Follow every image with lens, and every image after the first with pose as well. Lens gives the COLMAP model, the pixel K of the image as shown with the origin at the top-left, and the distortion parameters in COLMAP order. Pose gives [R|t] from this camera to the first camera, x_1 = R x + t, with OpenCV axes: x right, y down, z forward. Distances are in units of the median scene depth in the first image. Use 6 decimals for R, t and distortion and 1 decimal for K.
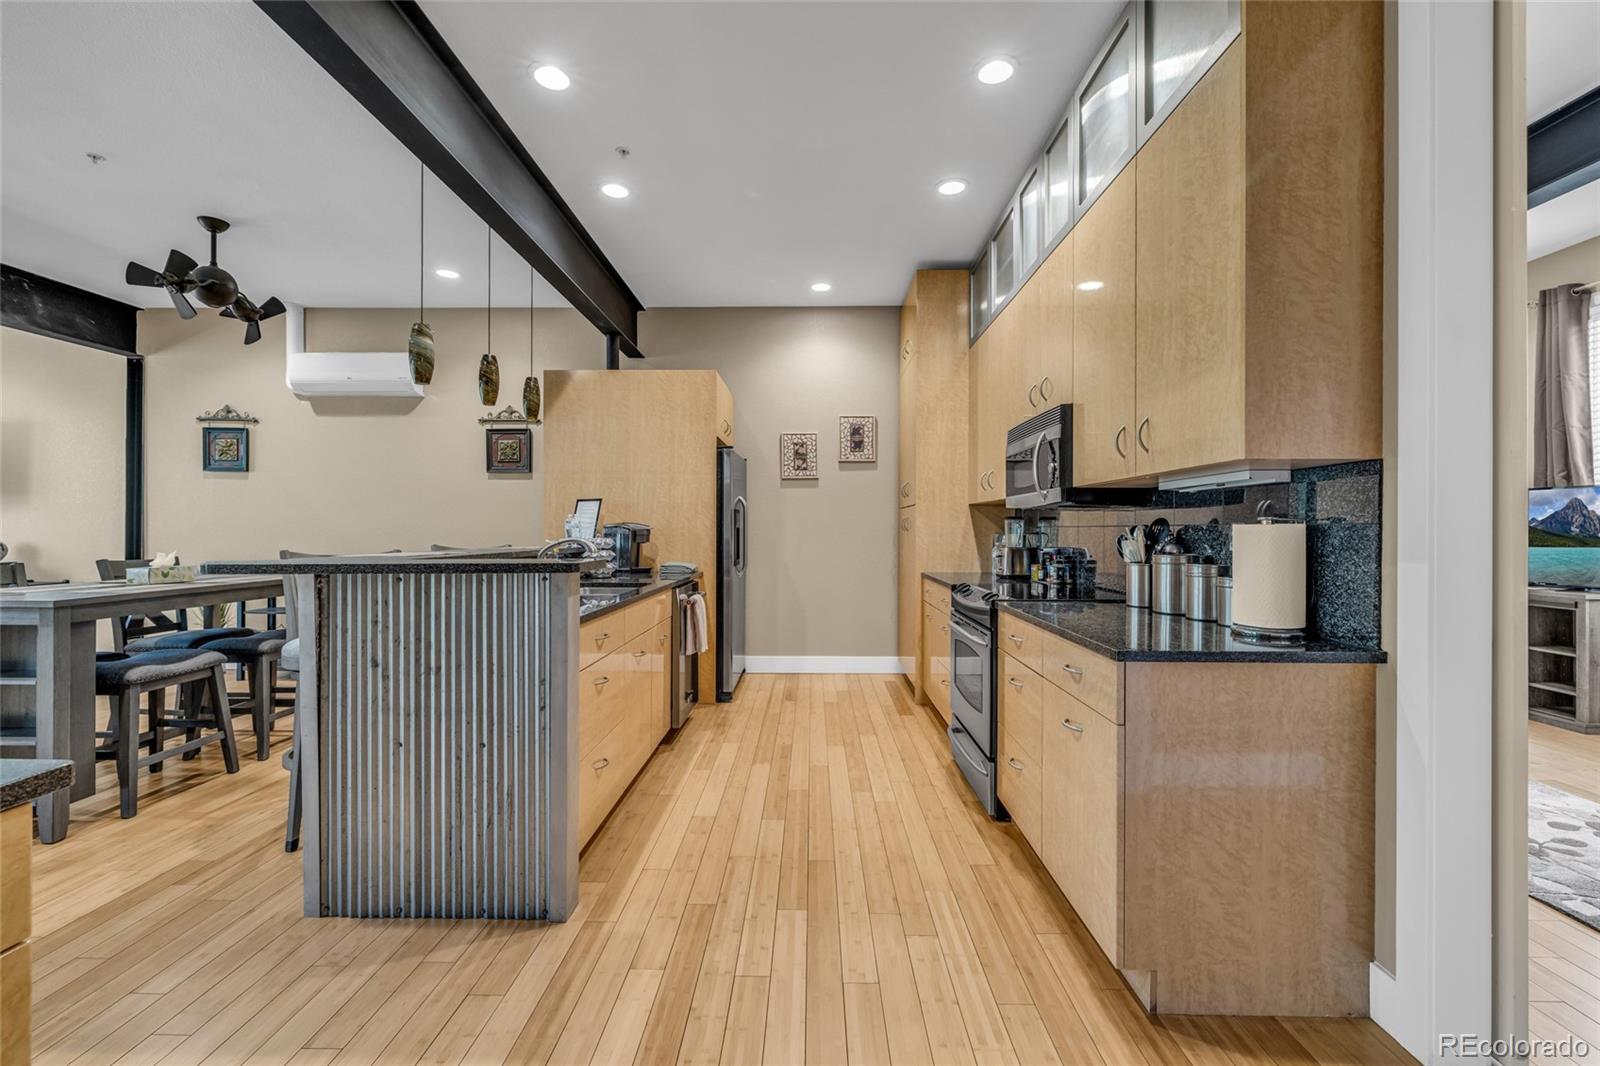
lens RADIAL K [[666.2, 0, 804.2], [0, 666.2, 529.4], [0, 0, 1]] dist [-0.002230, 0.000501]
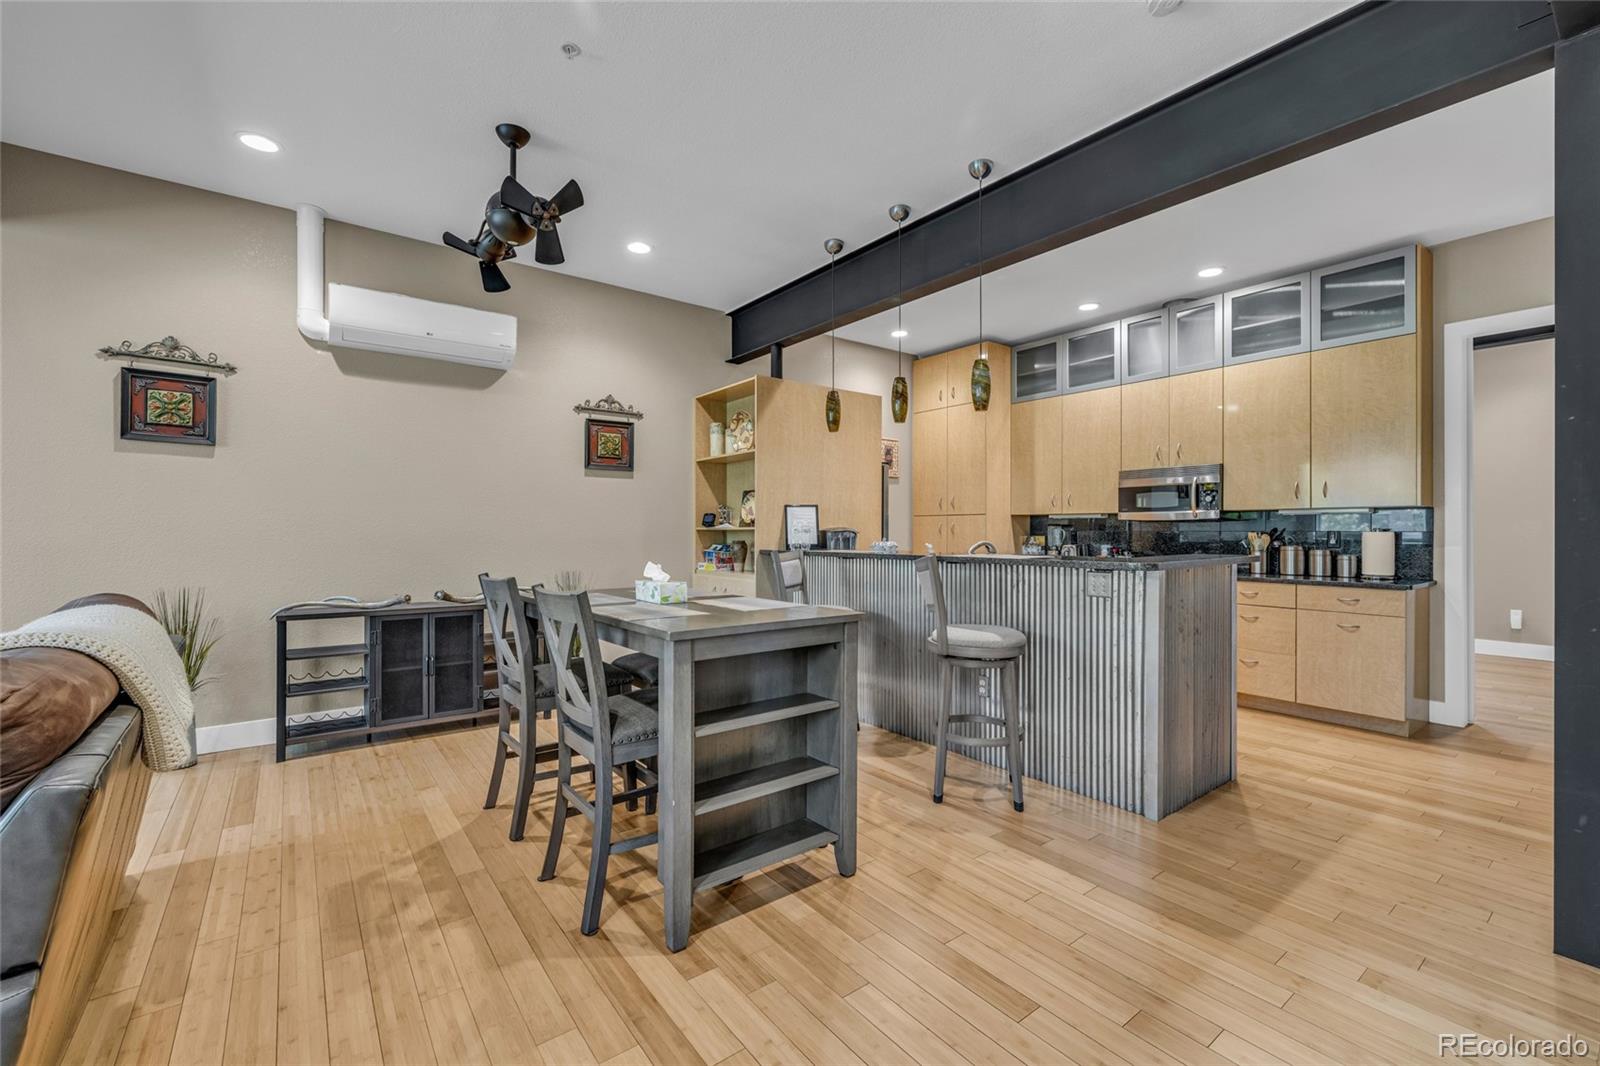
lens RADIAL K [[666.2, 0, 807.9], [0, 666.2, 526.3], [0, 0, 1]] dist [-0.002230, 0.000501]
pose [[0.784592, 0.004014, 0.619999, -0.942235], [0.000326, 0.999976, -0.006886, -0.004319], [-0.620012, 0.005604, 0.784572, 0.163670]]
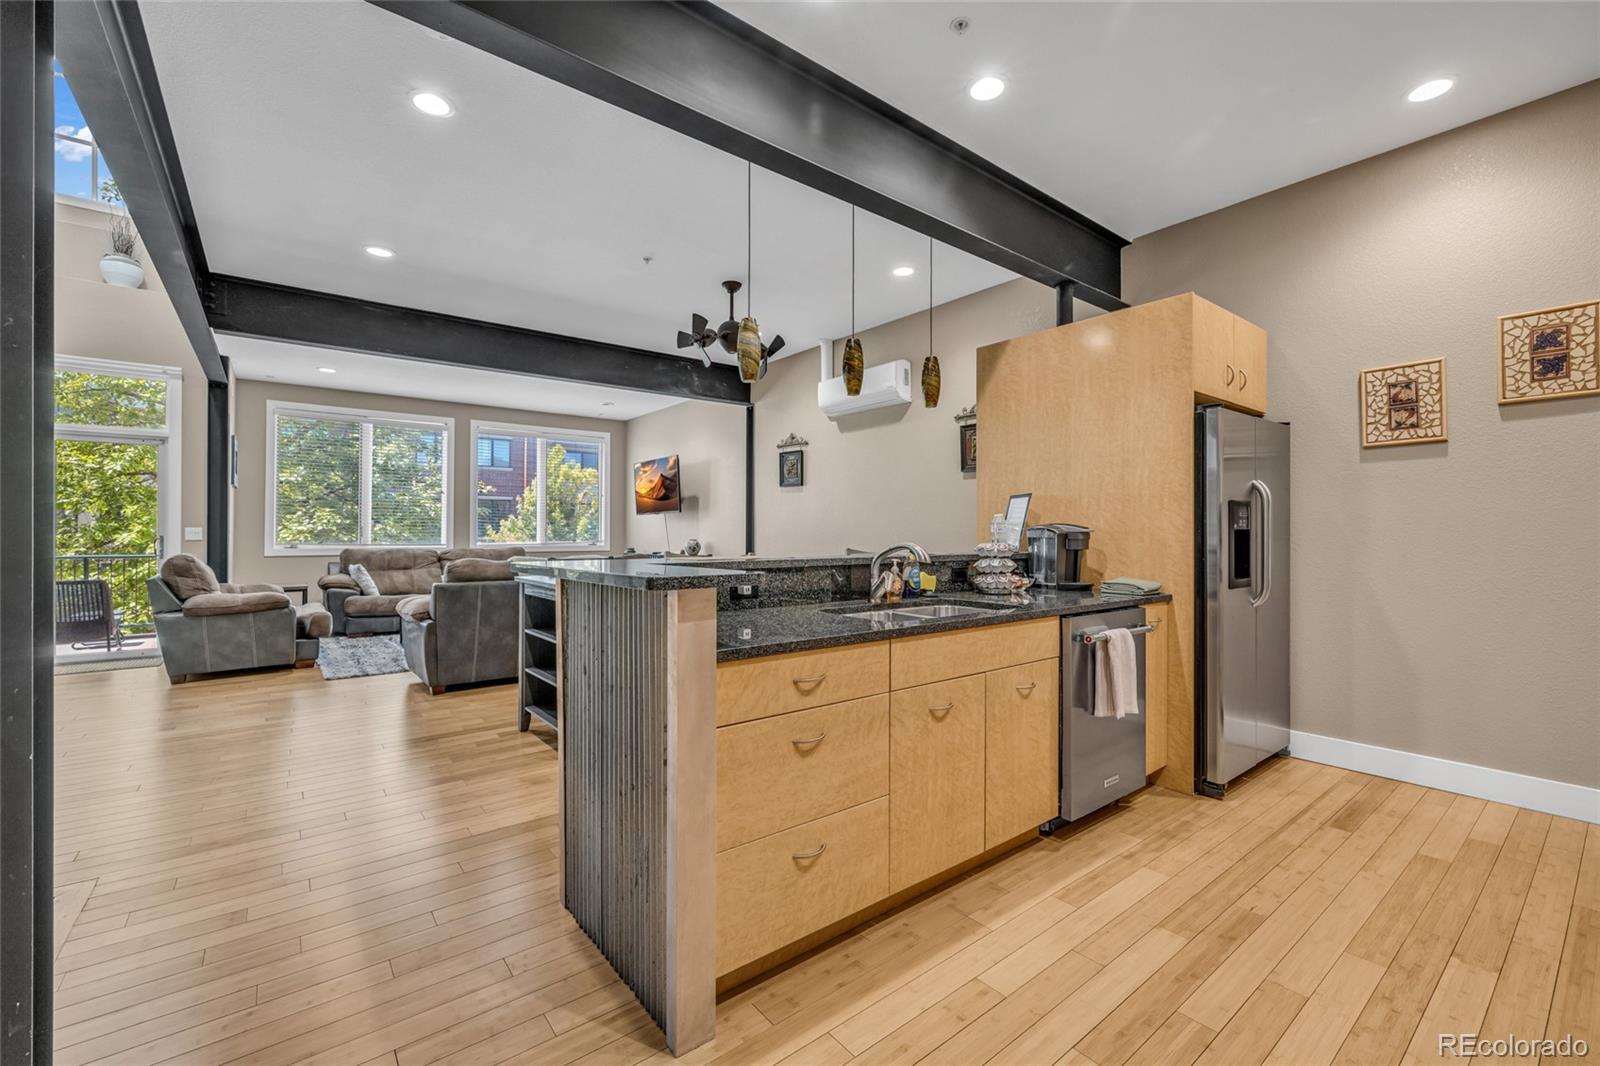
lens RADIAL K [[666.2, 0, 802.6], [0, 666.2, 532.1], [0, 0, 1]] dist [-0.002230, 0.000501]
pose [[0.629552, -0.002028, -0.776955, 0.135904], [0.001354, 0.999998, -0.001513, 0.000491], [0.776957, -0.000100, 0.629554, 0.278105]]
